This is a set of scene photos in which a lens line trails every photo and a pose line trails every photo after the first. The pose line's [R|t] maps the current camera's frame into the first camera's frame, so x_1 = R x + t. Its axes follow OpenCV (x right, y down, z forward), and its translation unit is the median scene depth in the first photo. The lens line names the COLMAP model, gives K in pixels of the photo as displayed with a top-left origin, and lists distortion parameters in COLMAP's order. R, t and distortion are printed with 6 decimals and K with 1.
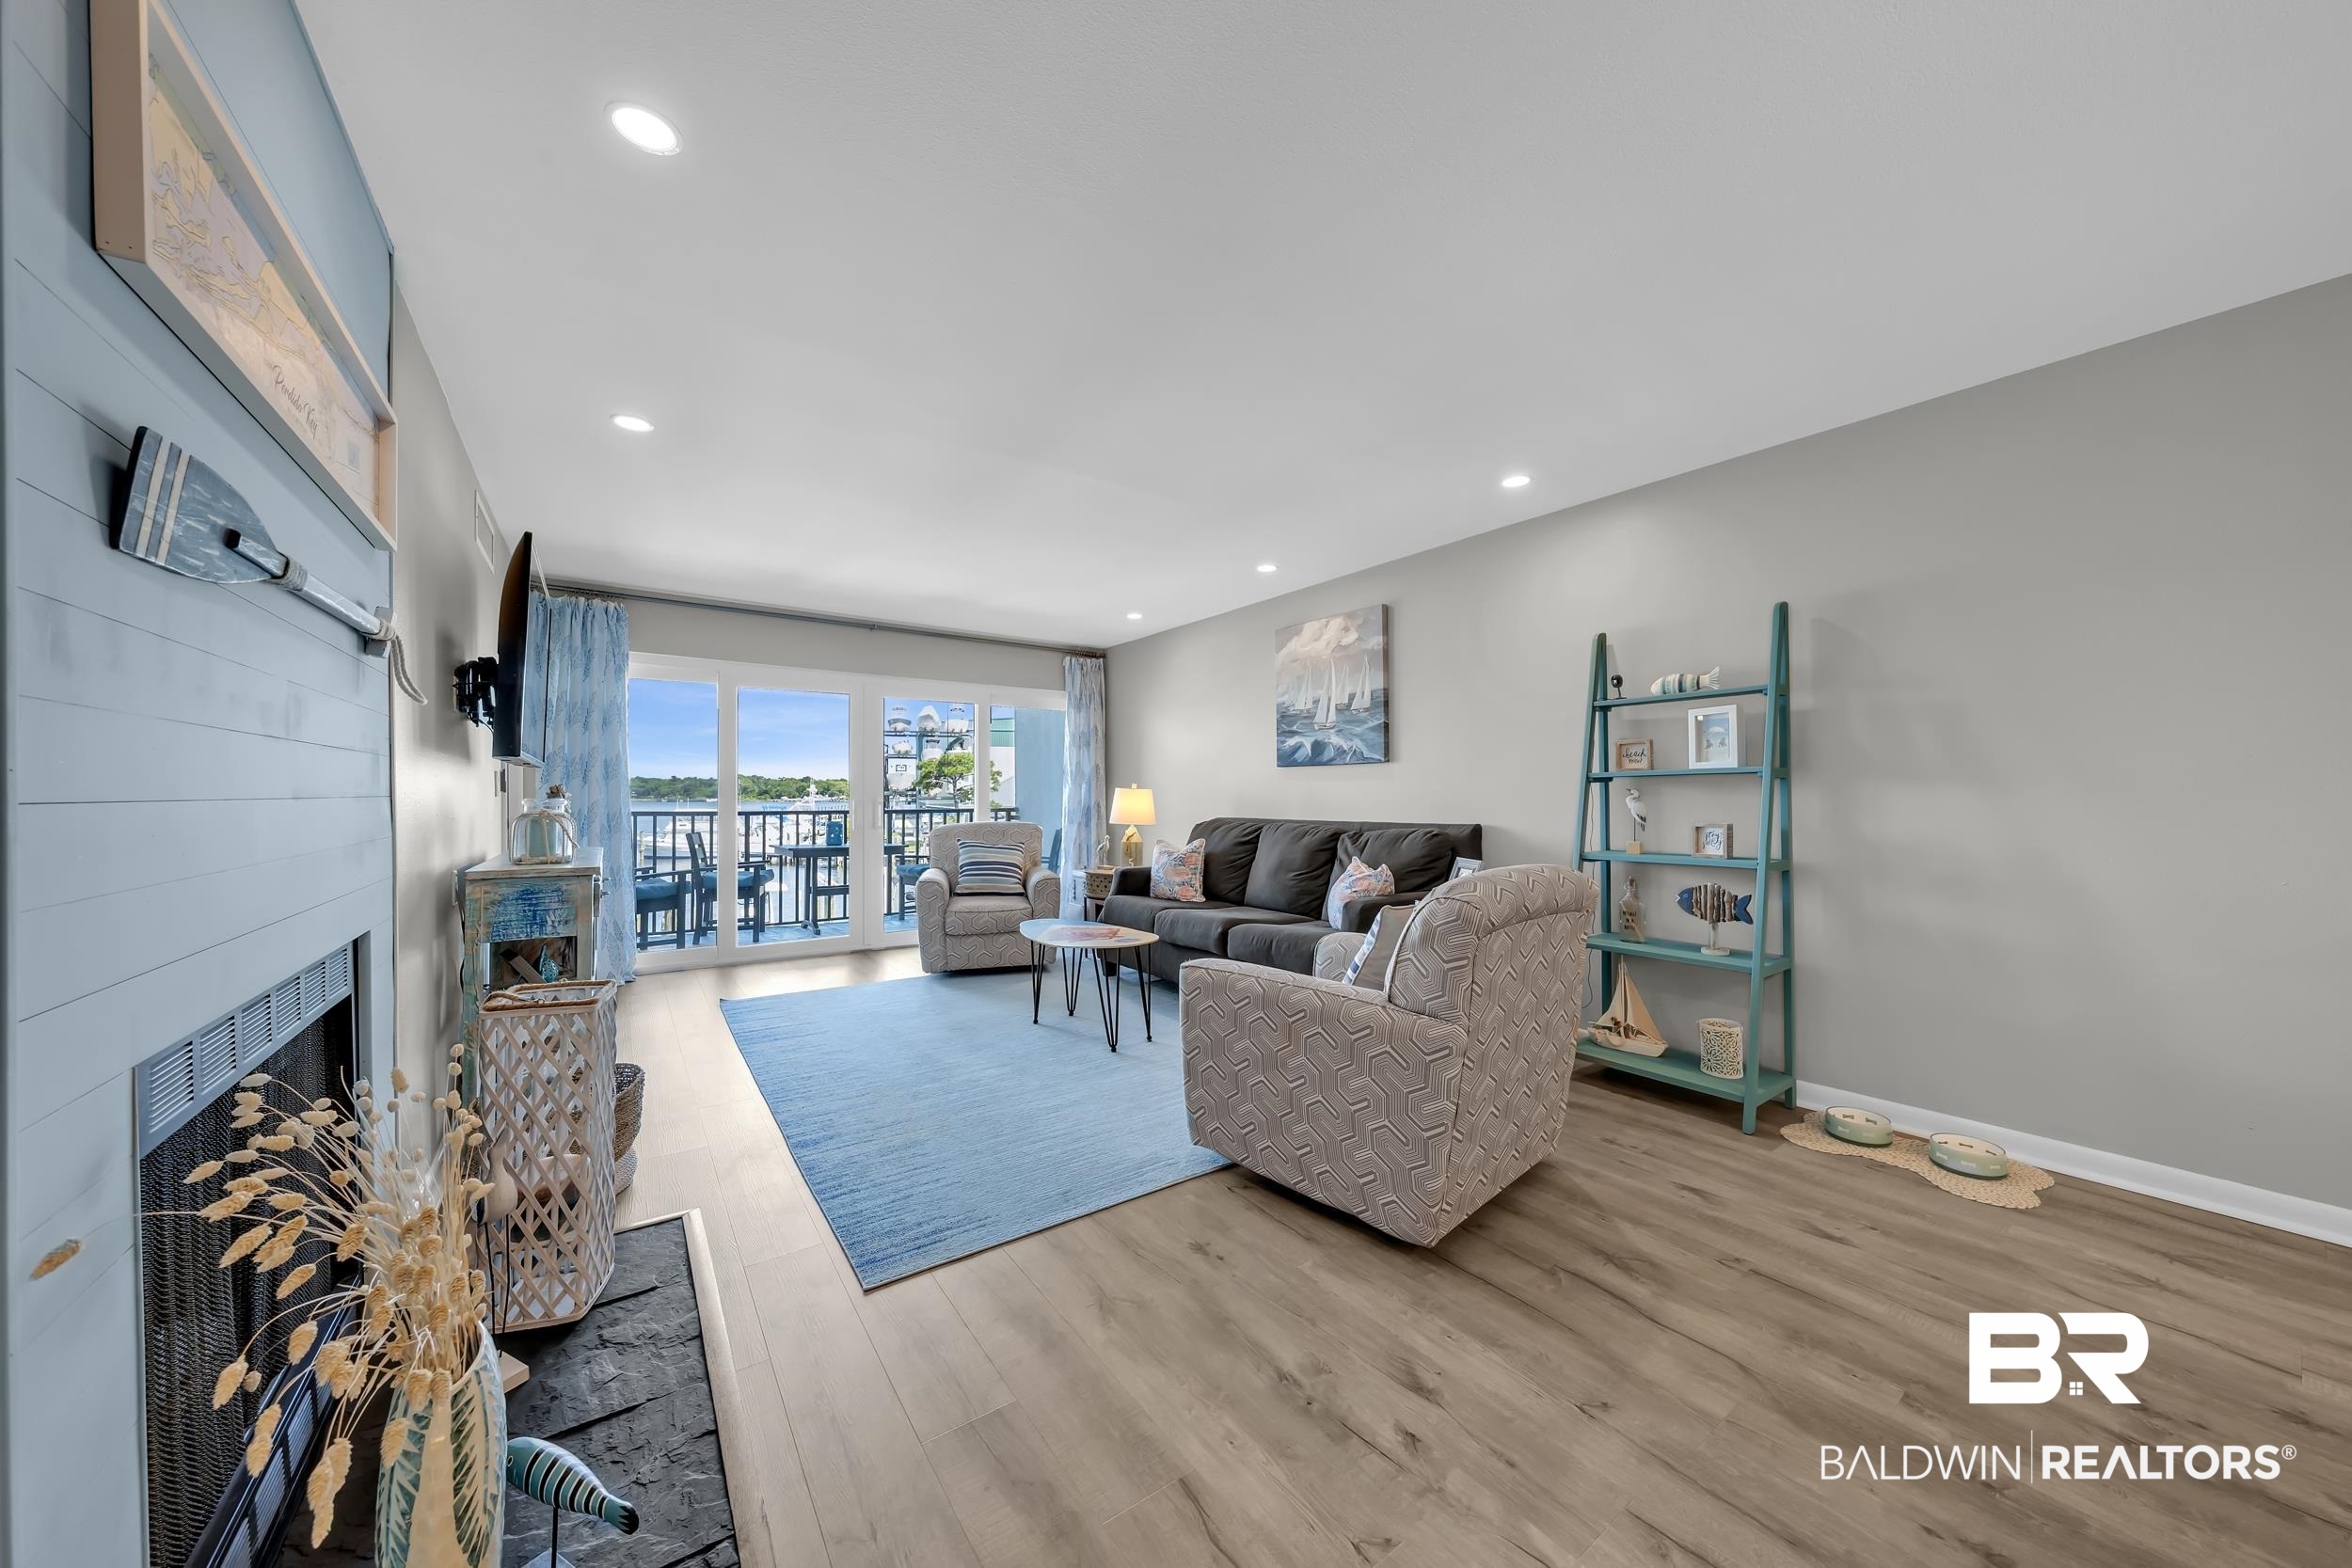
lens RADIAL K [[797.8, 0, 1196.6], [0, 797.8, 790.3], [0, 0, 1]] dist [-0.000340, -0.000014]
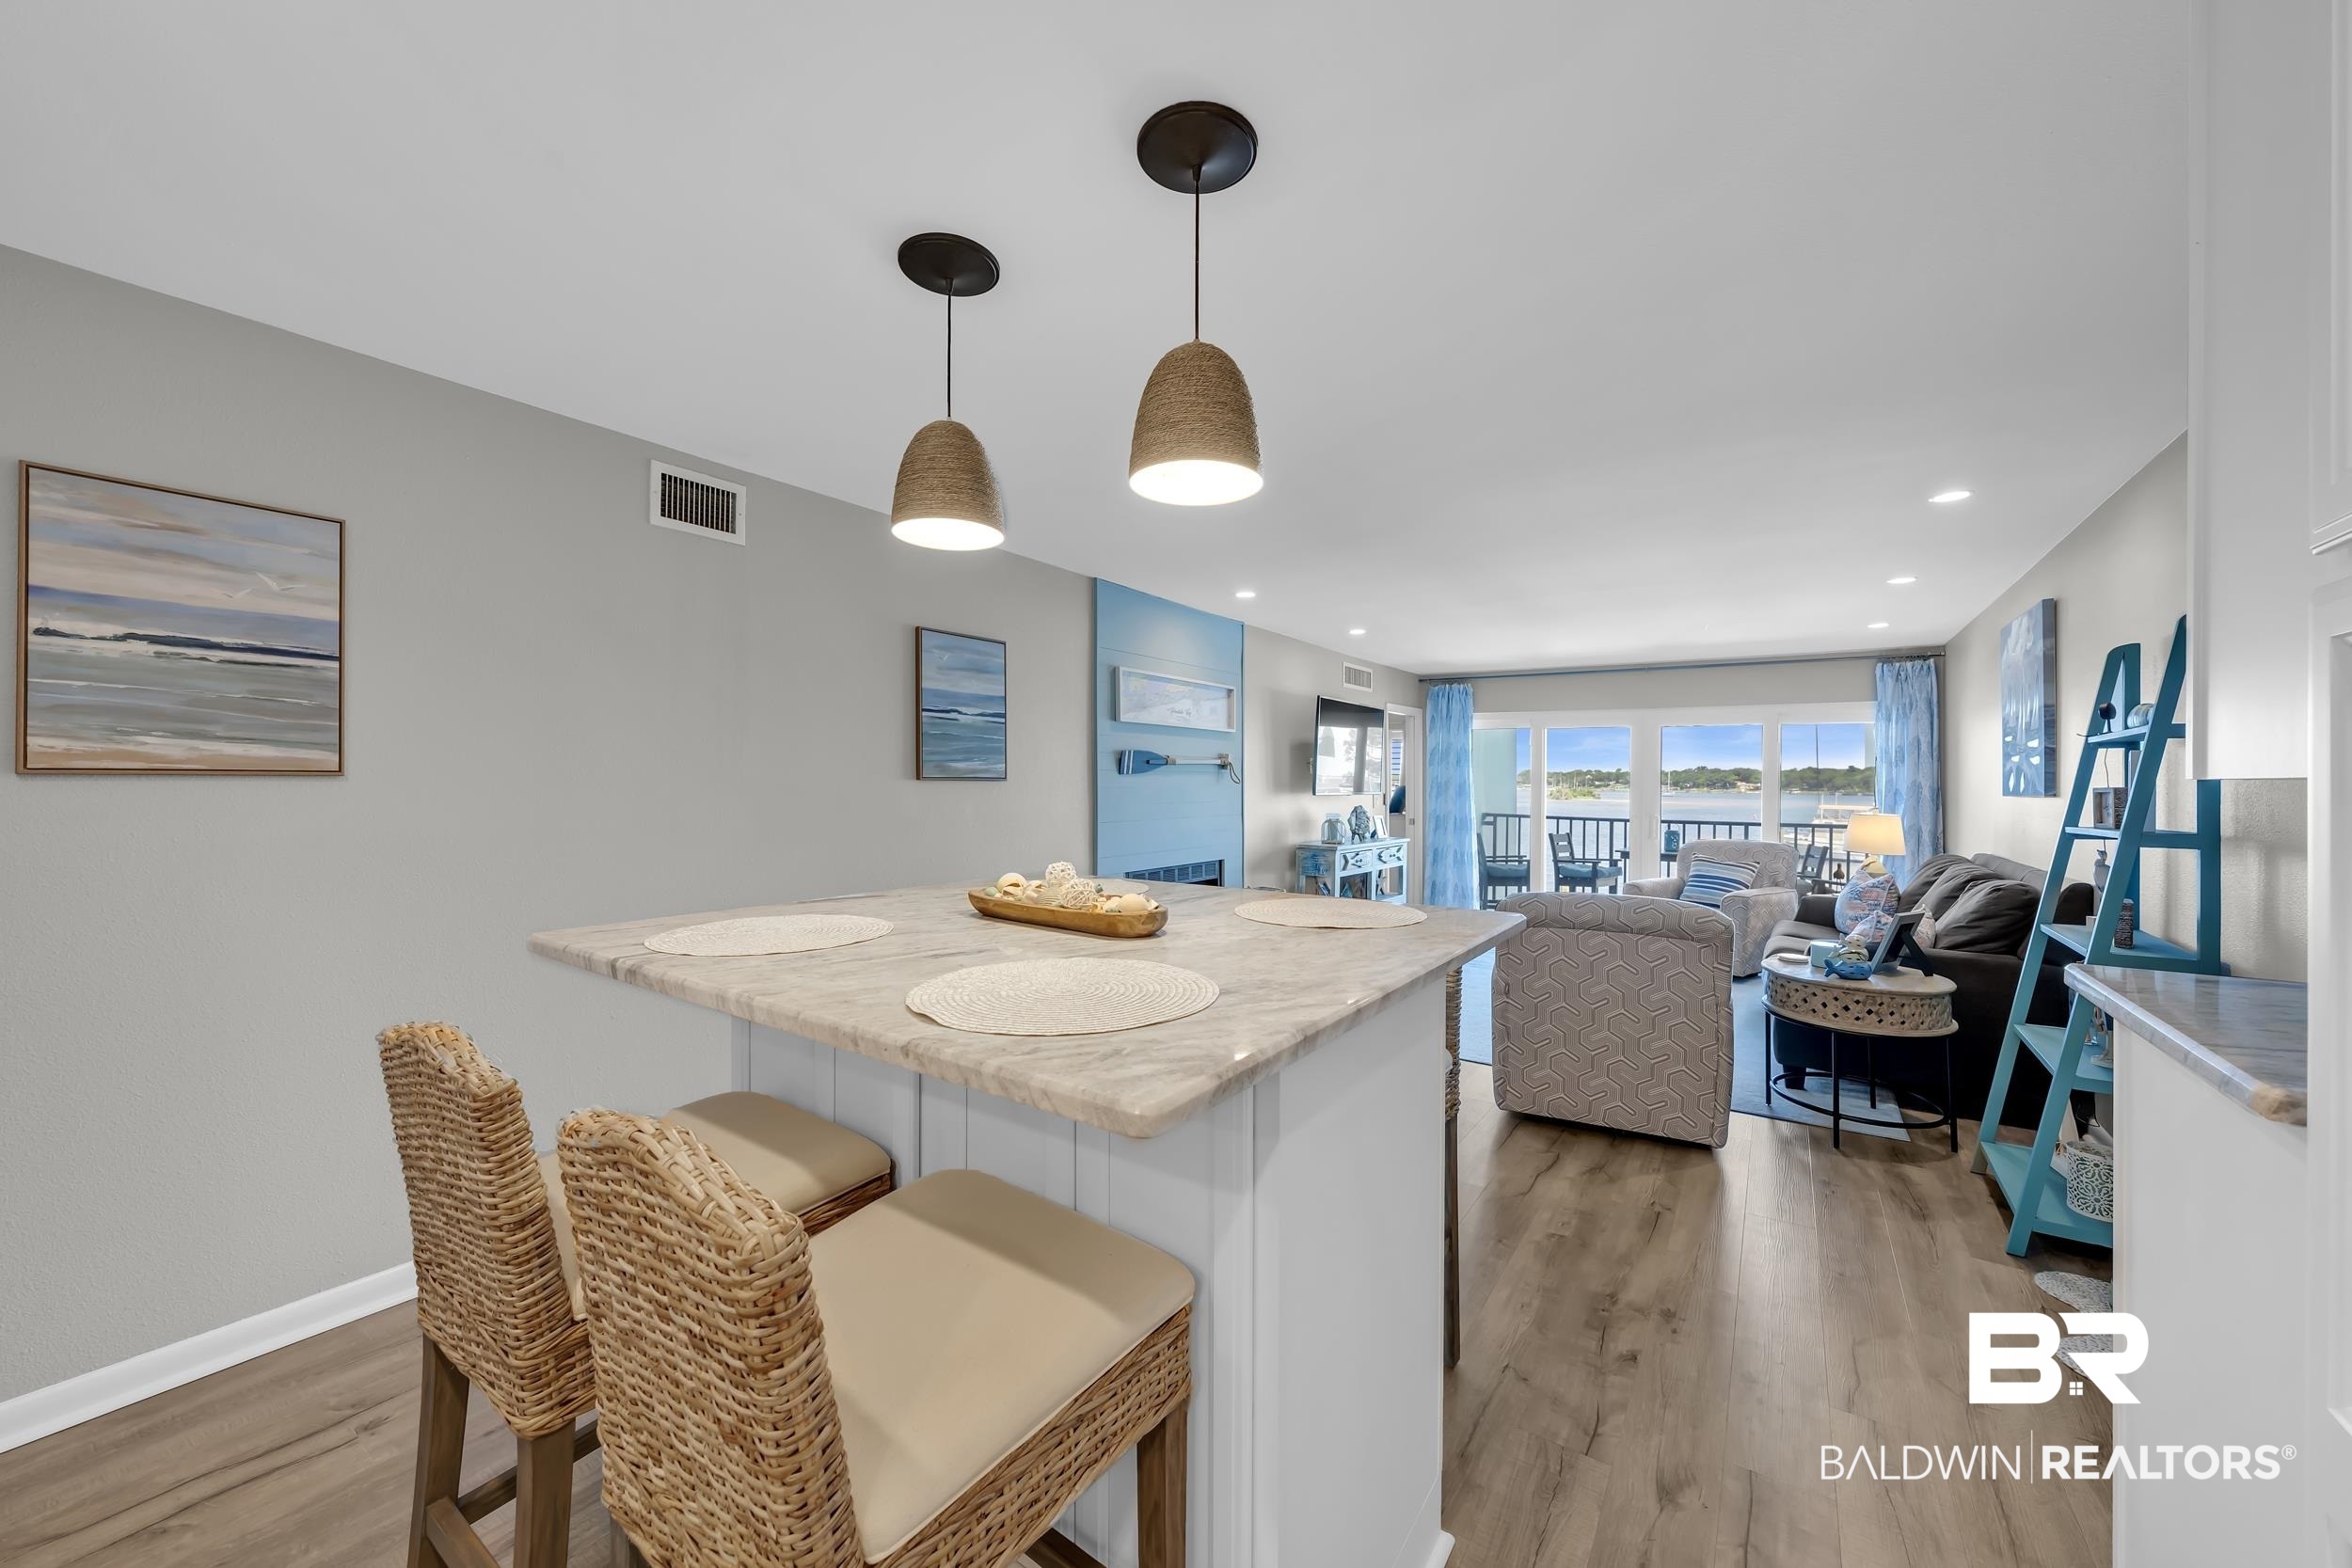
lens RADIAL K [[864.6, 0, 1176.0], [0, 864.6, 784.0], [0, 0, 1]] dist [-0.000427, -0.000160]
pose [[0.324498, 0.007773, -0.945854, 0.699374], [-0.007579, 0.999956, 0.005618, -0.042336], [0.945856, 0.005345, 0.324543, -0.089792]]
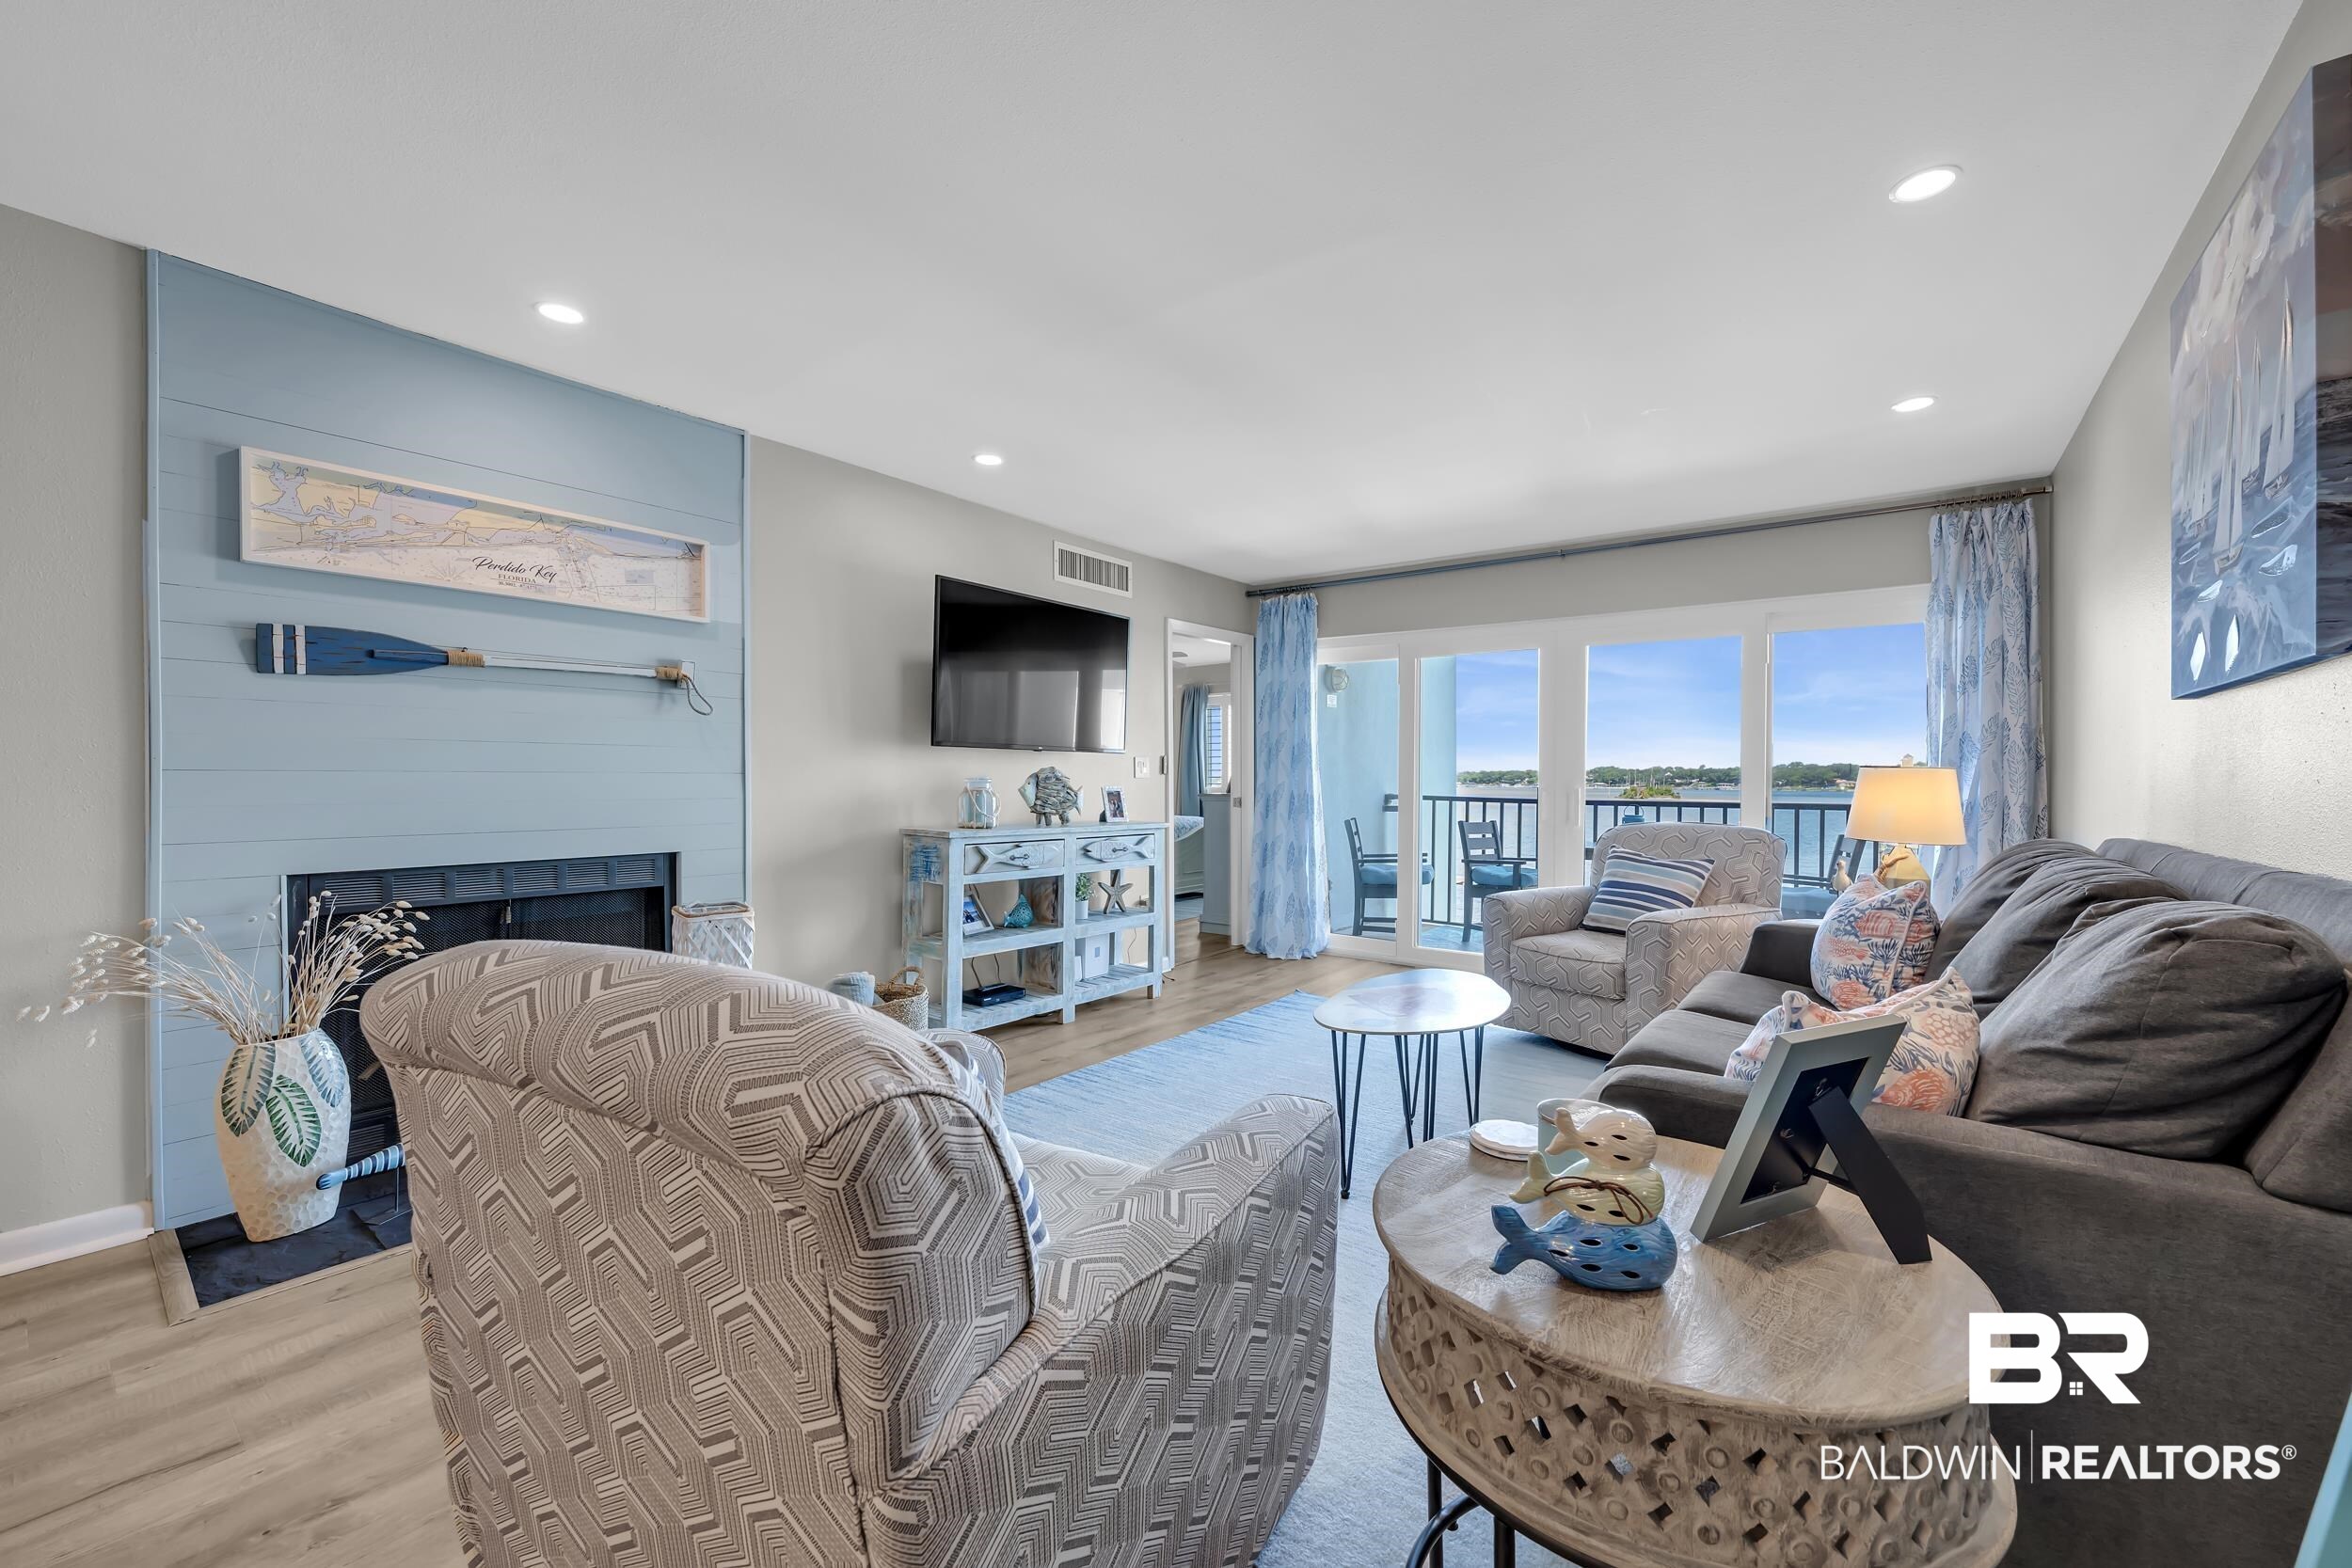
lens RADIAL K [[927.8, 0, 1171.1], [0, 927.8, 789.8], [0, 0, 1]] dist [0.000157, 0.000096]
pose [[0.280657, 0.013774, -0.959709, 0.388628], [-0.004292, 0.999905, 0.013096, 0.006890], [0.959799, 0.000444, 0.280689, 0.493558]]
